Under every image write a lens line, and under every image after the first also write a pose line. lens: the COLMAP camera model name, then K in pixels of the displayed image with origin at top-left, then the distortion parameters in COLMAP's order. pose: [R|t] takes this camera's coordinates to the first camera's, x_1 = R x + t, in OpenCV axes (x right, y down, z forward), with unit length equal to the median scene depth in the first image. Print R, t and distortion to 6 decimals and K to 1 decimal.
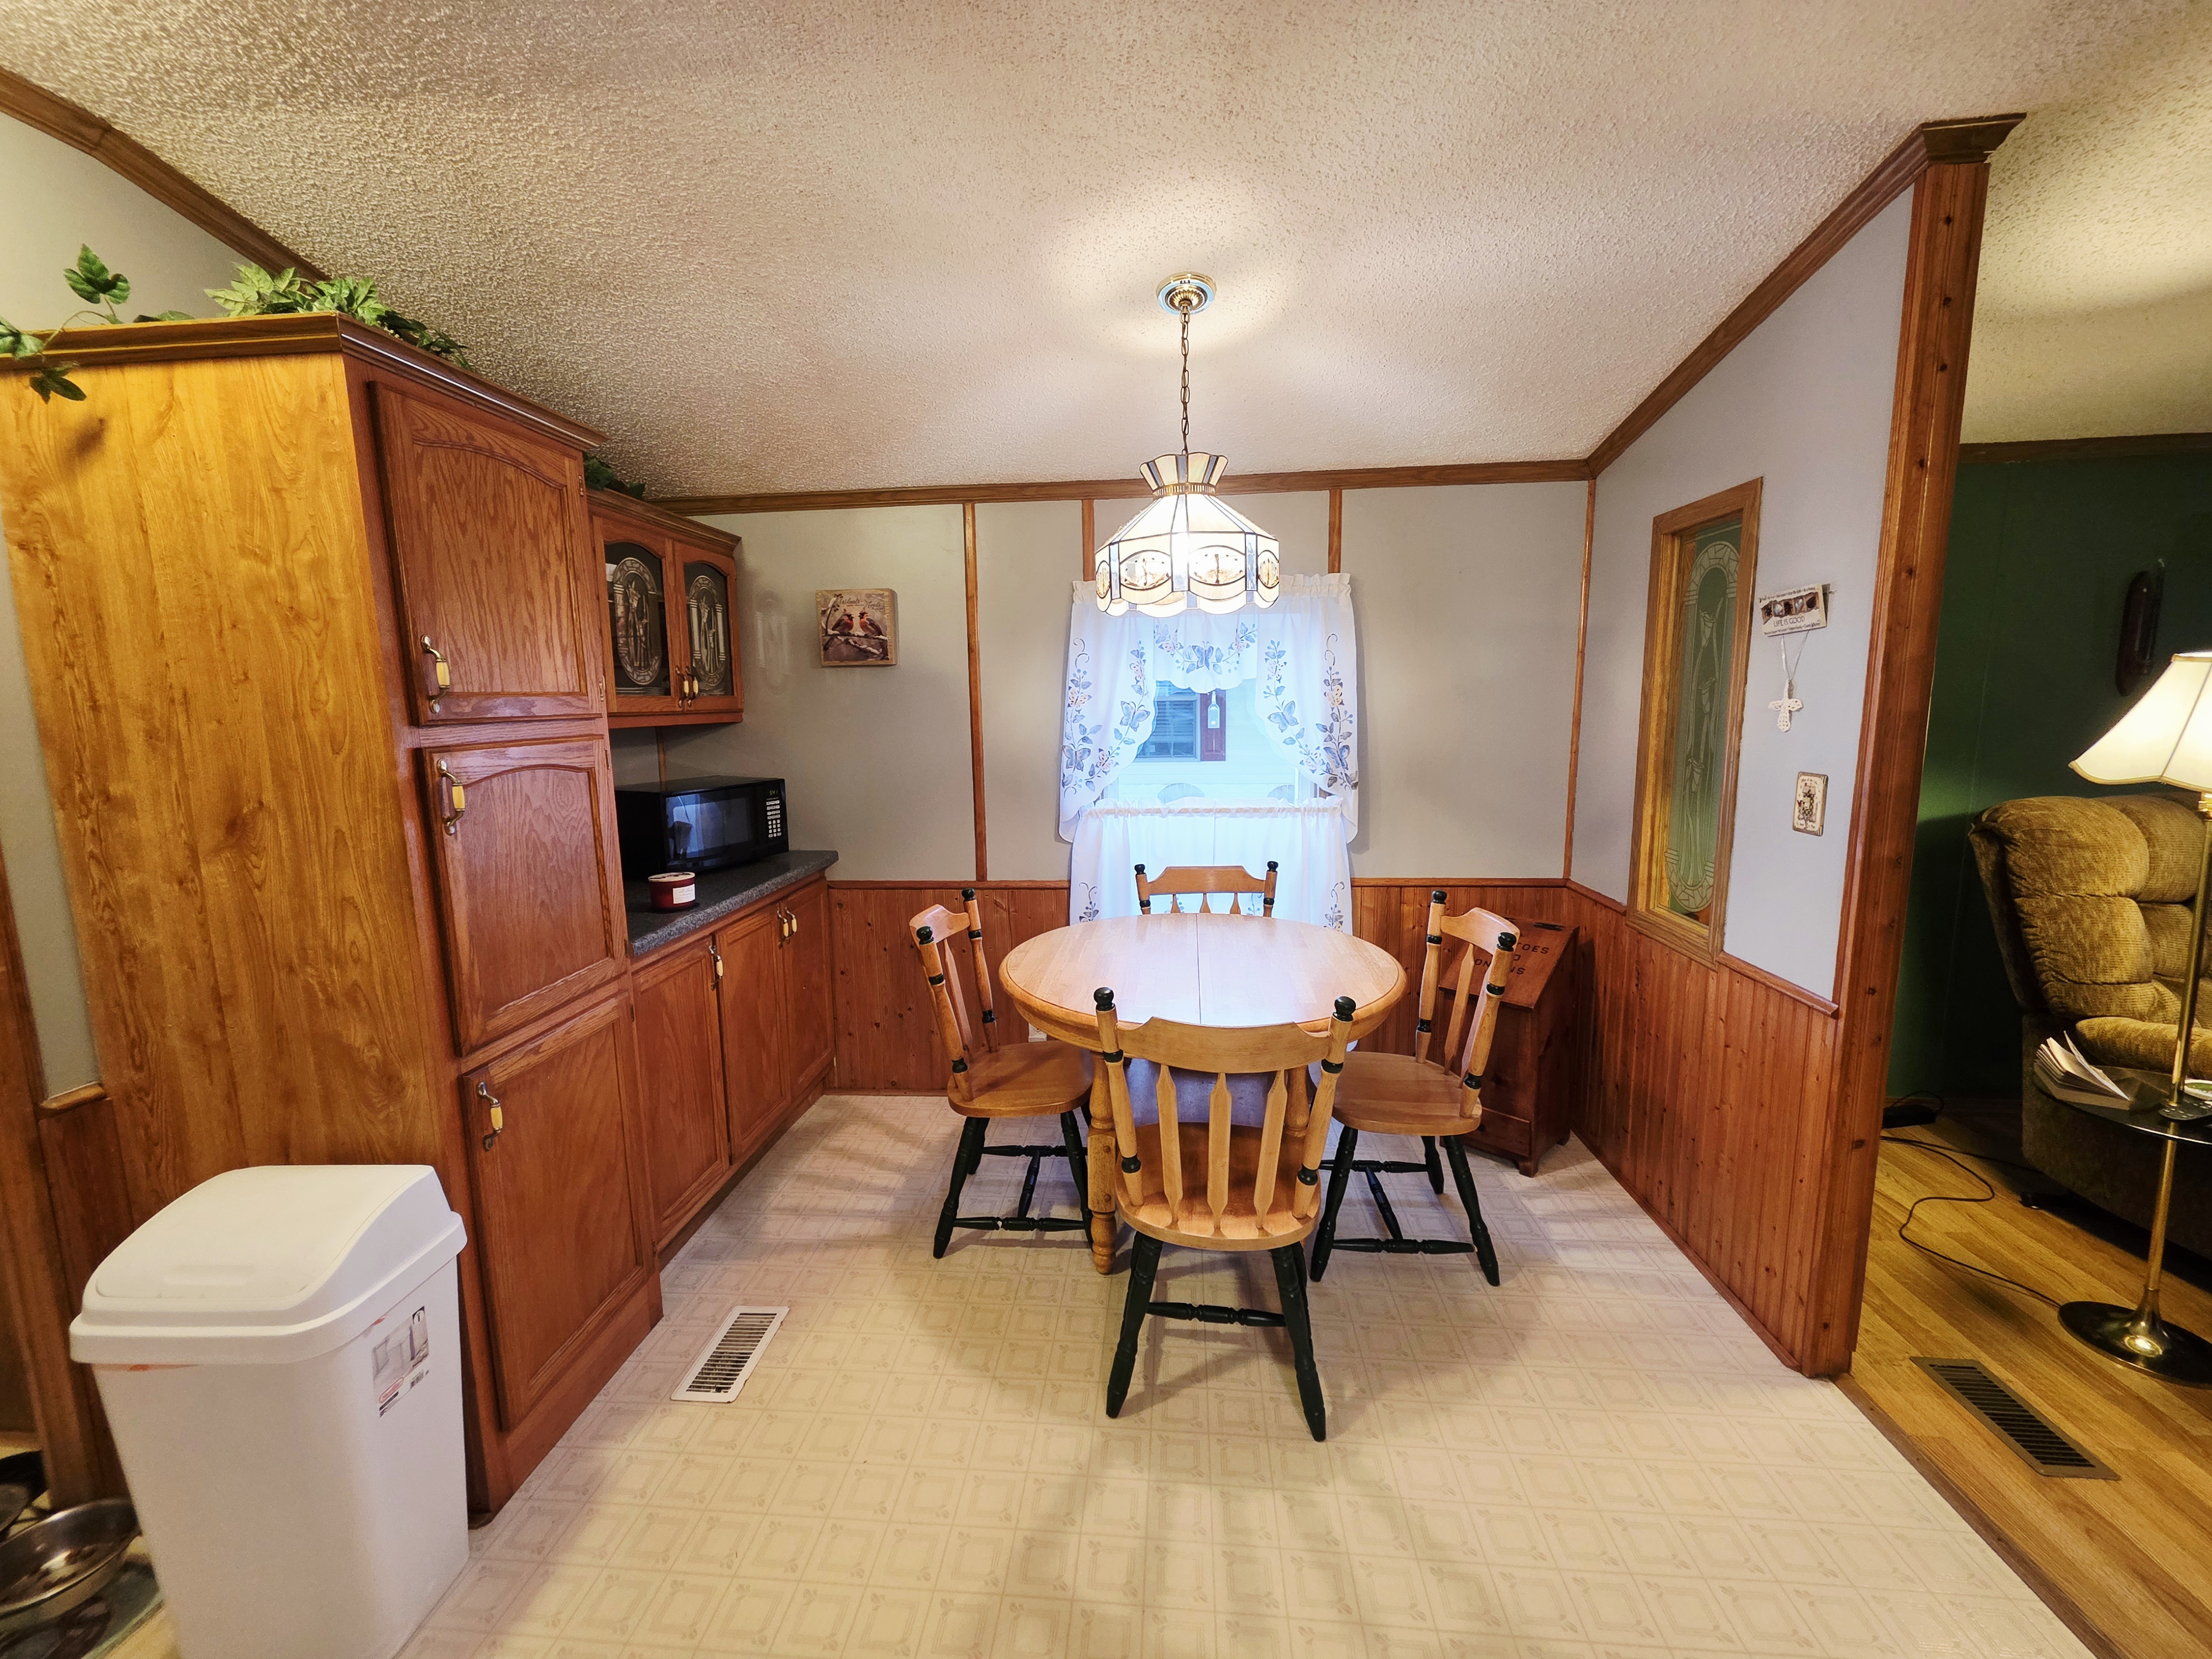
lens RADIAL K [[881.5, 0, 1103.3], [0, 881.5, 822.7], [0, 0, 1]] dist [0.000796, 0.000561]
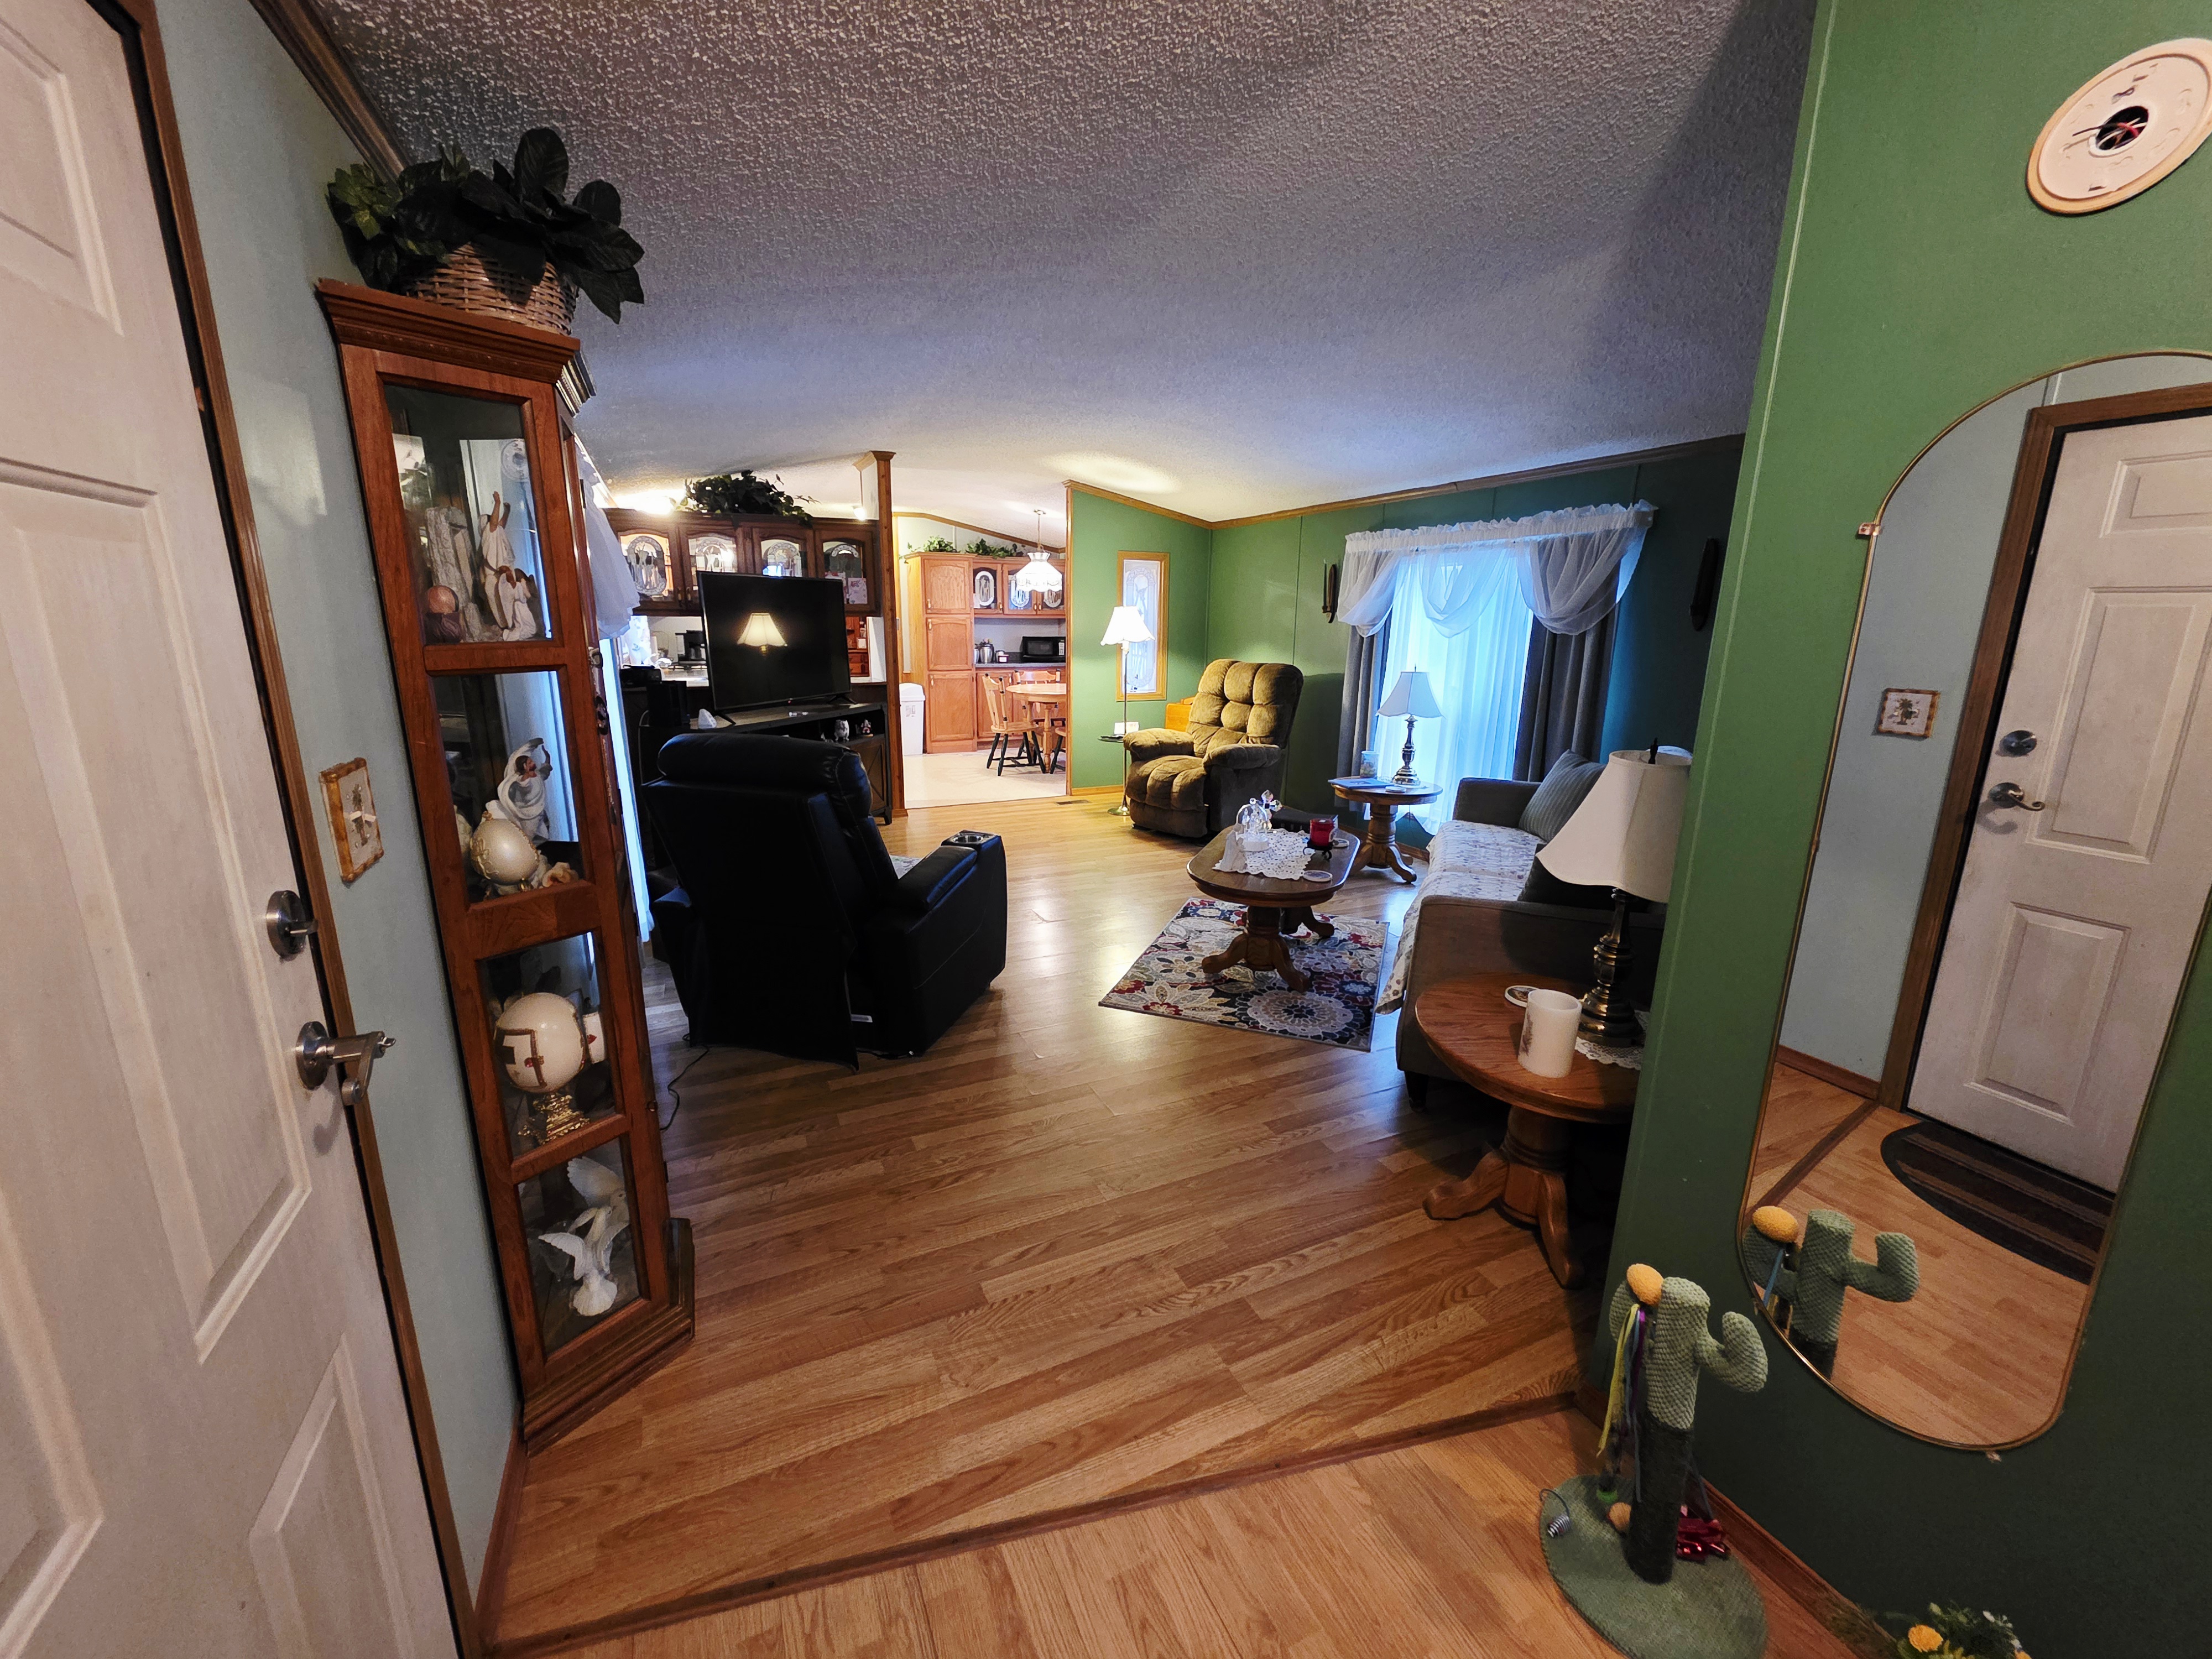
lens RADIAL K [[881.5, 0, 1101.0], [0, 881.5, 821.7], [0, 0, 1]] dist [0.000796, 0.000561]
pose [[0.499126, 0.223058, -0.837328, 3.897741], [-0.144184, 0.974209, 0.173575, 0.045879], [0.854450, 0.034093, 0.518414, -0.813583]]
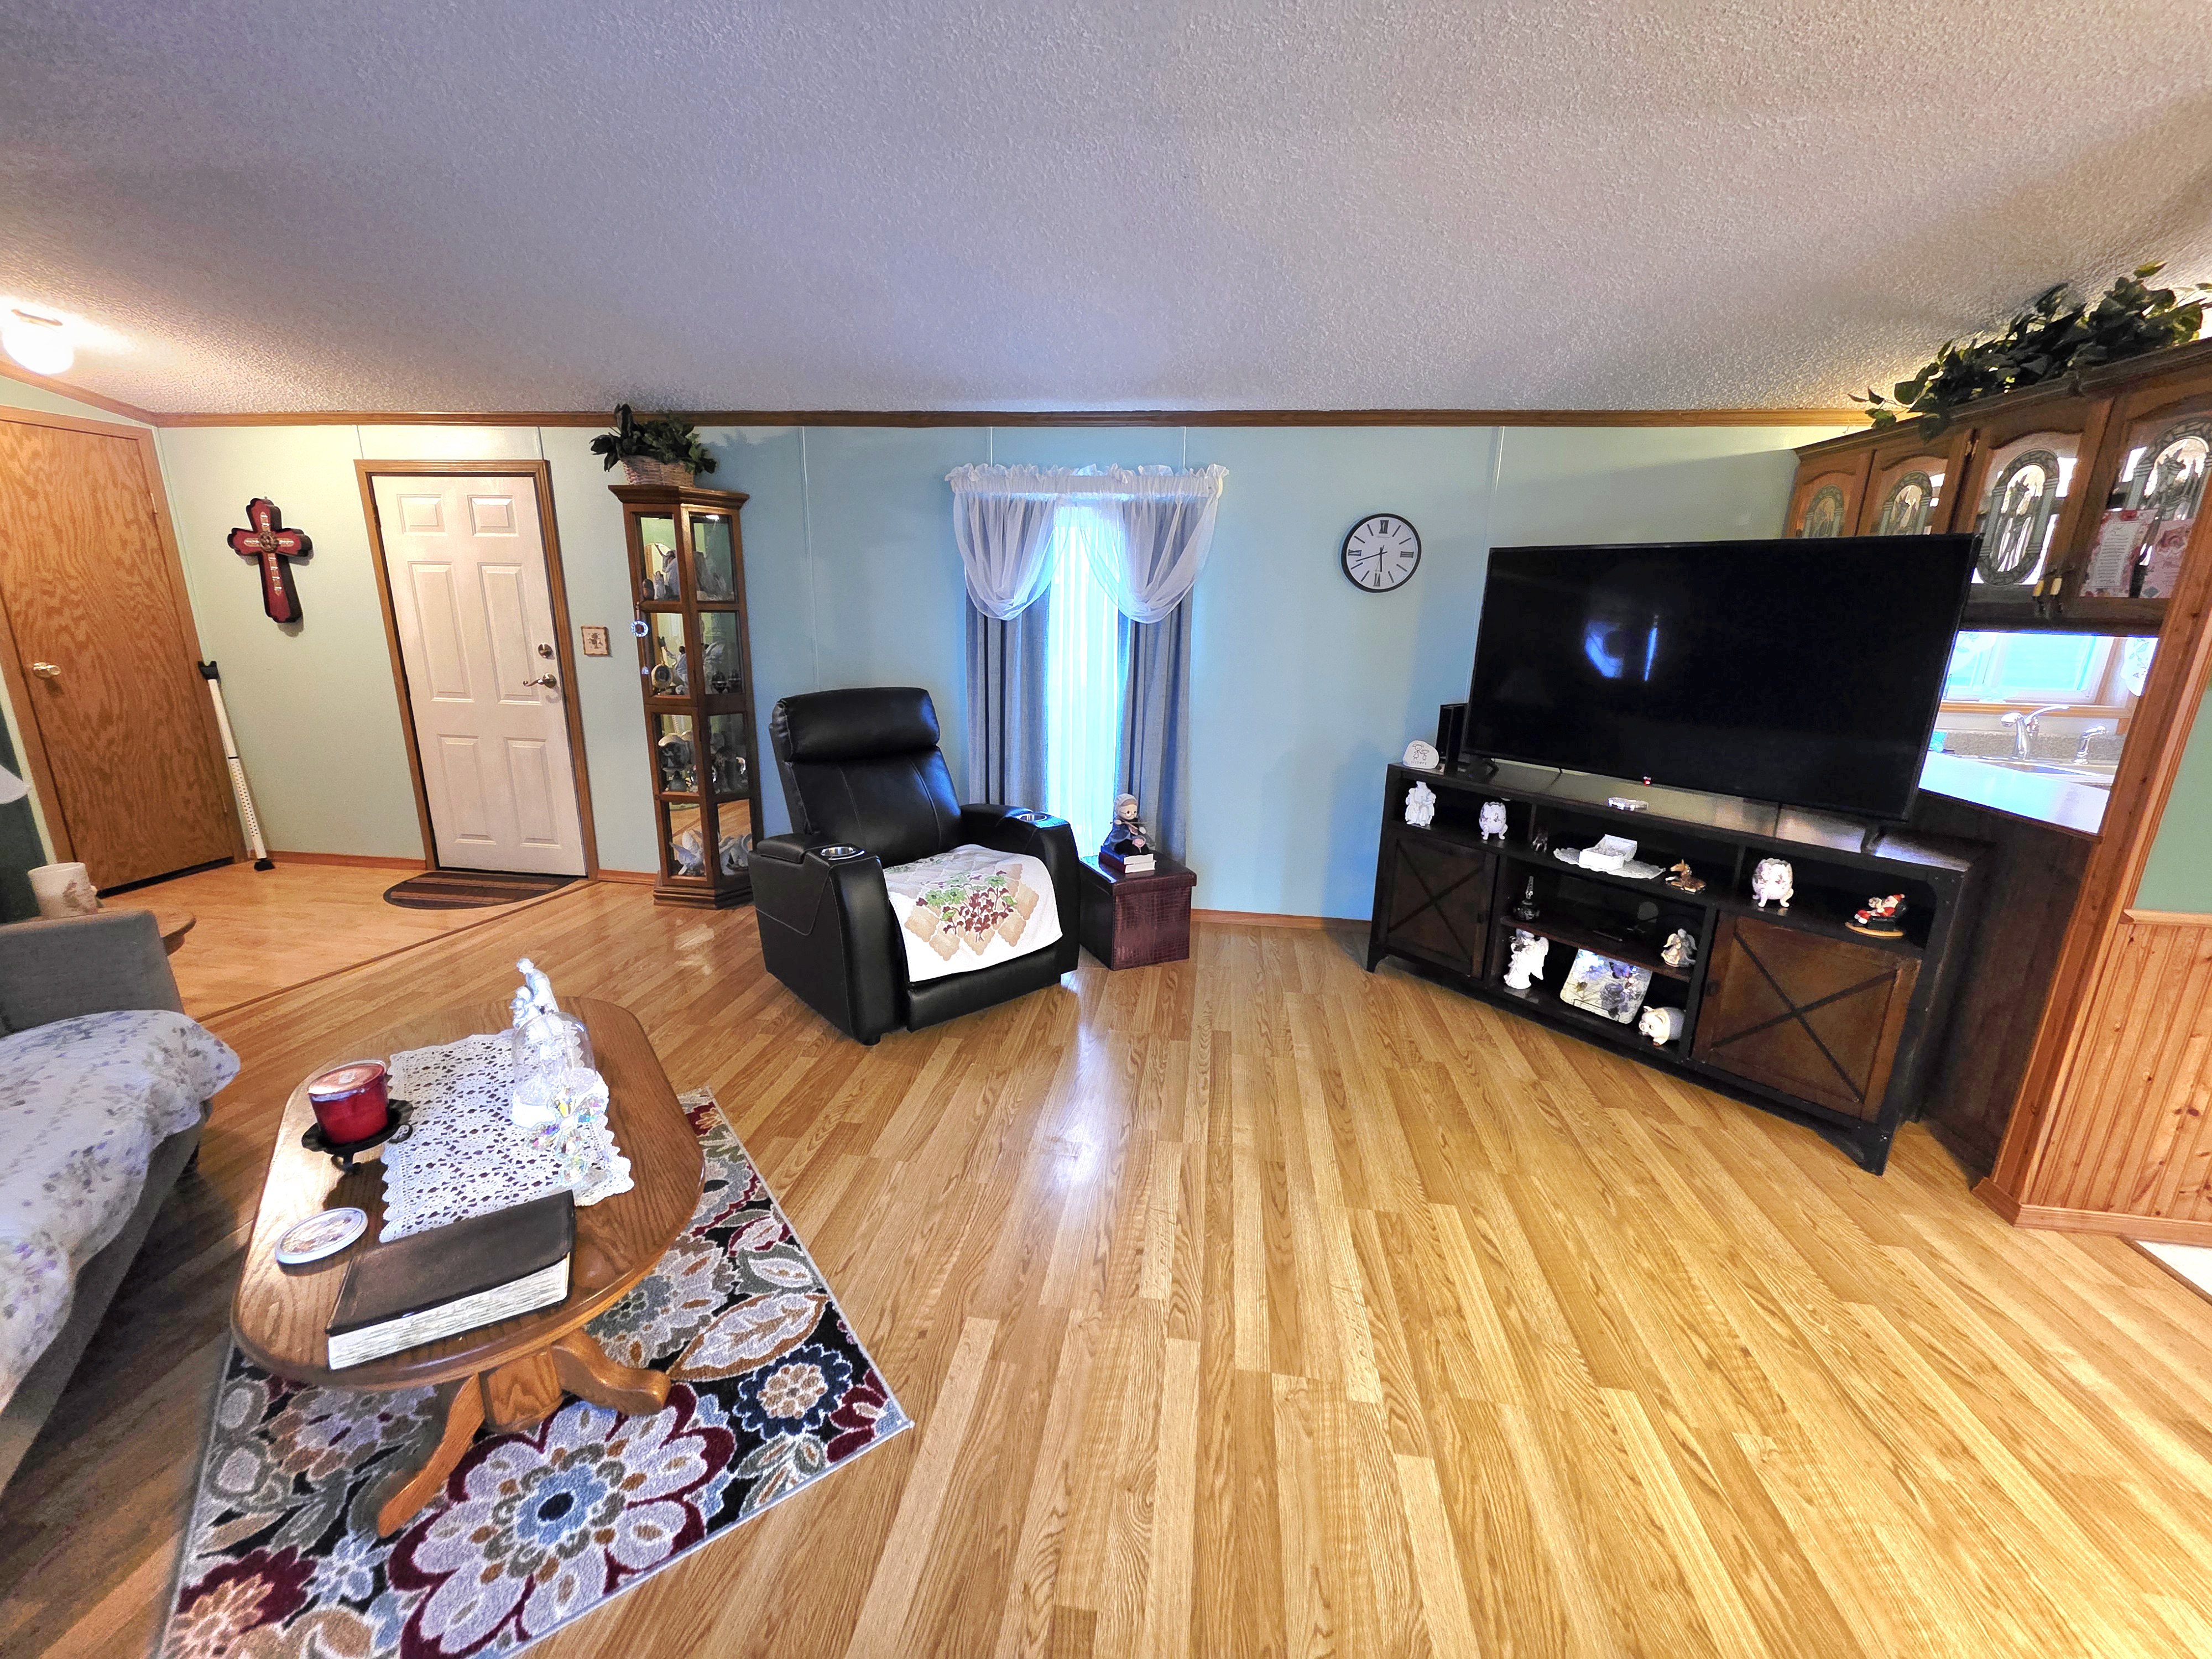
lens RADIAL K [[881.5, 0, 1091.4], [0, 881.5, 823.2], [0, 0, 1]] dist [0.000796, 0.000561]
pose [[-0.998932, -0.010362, 0.045038, 1.921923], [0.007751, 0.923168, 0.384320, -0.194104], [-0.045560, 0.384258, -0.922101, 1.117492]]
